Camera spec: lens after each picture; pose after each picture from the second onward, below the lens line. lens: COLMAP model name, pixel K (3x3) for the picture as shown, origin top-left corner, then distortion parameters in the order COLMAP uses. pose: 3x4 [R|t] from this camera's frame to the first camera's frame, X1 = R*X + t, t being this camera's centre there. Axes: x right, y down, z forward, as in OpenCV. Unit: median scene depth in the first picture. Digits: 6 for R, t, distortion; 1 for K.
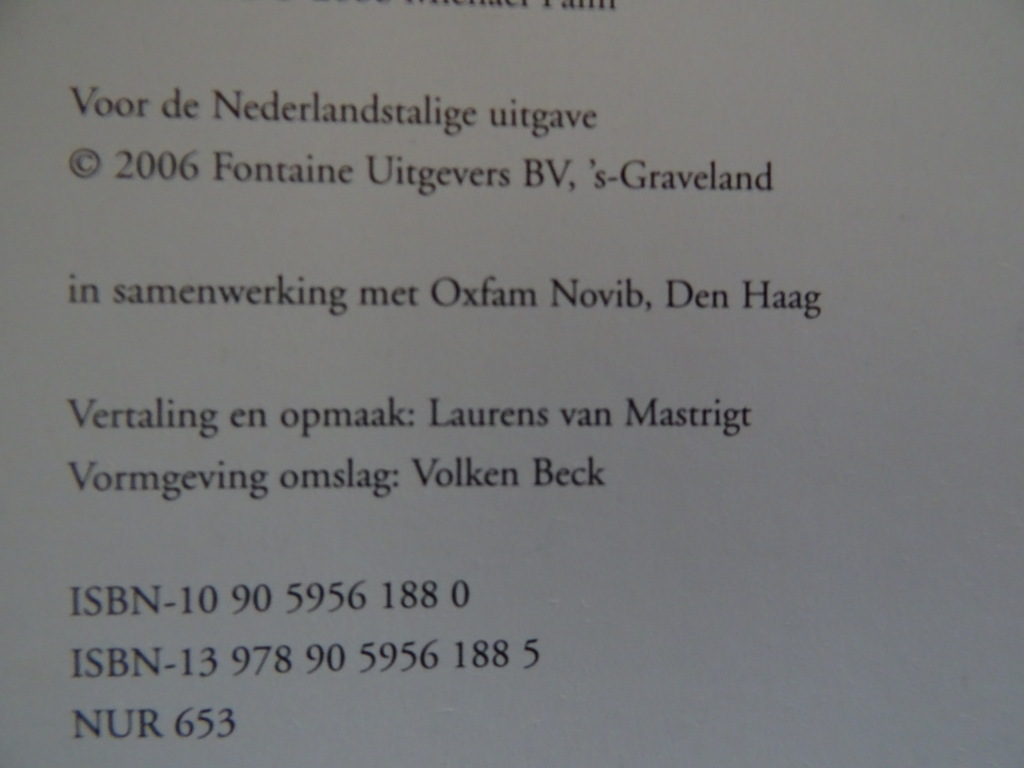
lens RADIAL K [[723.4, 0, 560.2], [0, 723.4, 385.1], [0, 0, 1]] dist [0.014284, -0.043241]
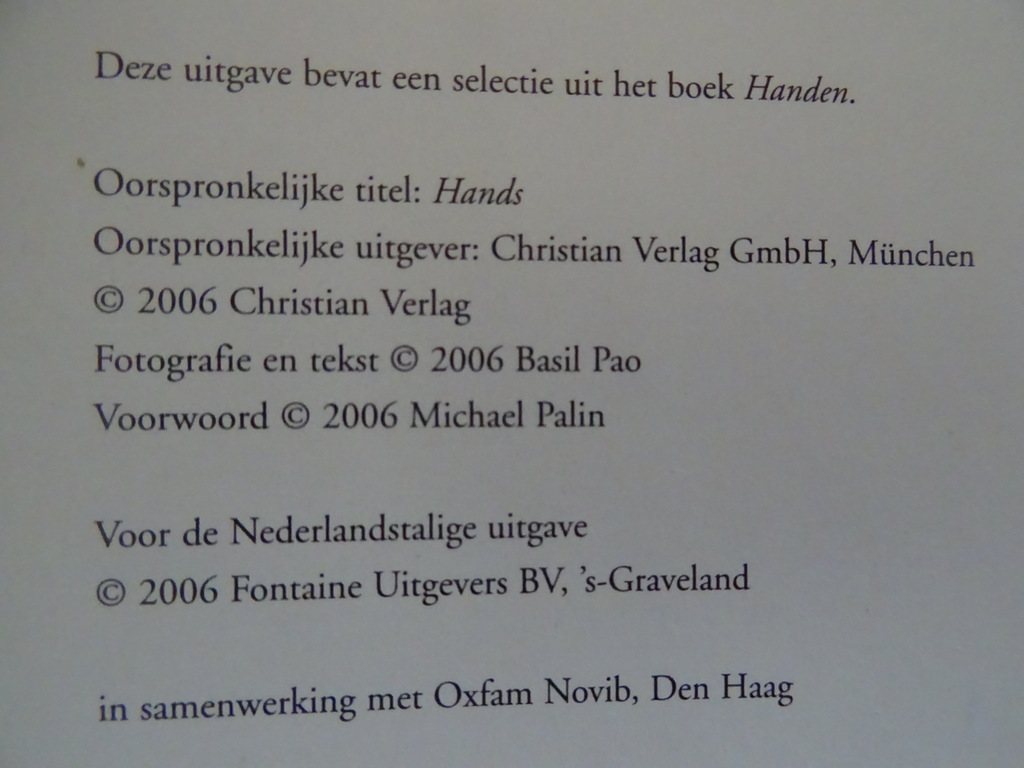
lens RADIAL K [[723.4, 0, 542.6], [0, 723.4, 325.0], [0, 0, 1]] dist [0.014284, -0.043241]
pose [[0.999784, -0.001408, 0.020749, -0.038488], [0.001624, 0.999944, -0.010437, -0.664958], [-0.020733, 0.010469, 0.999730, -0.084581]]
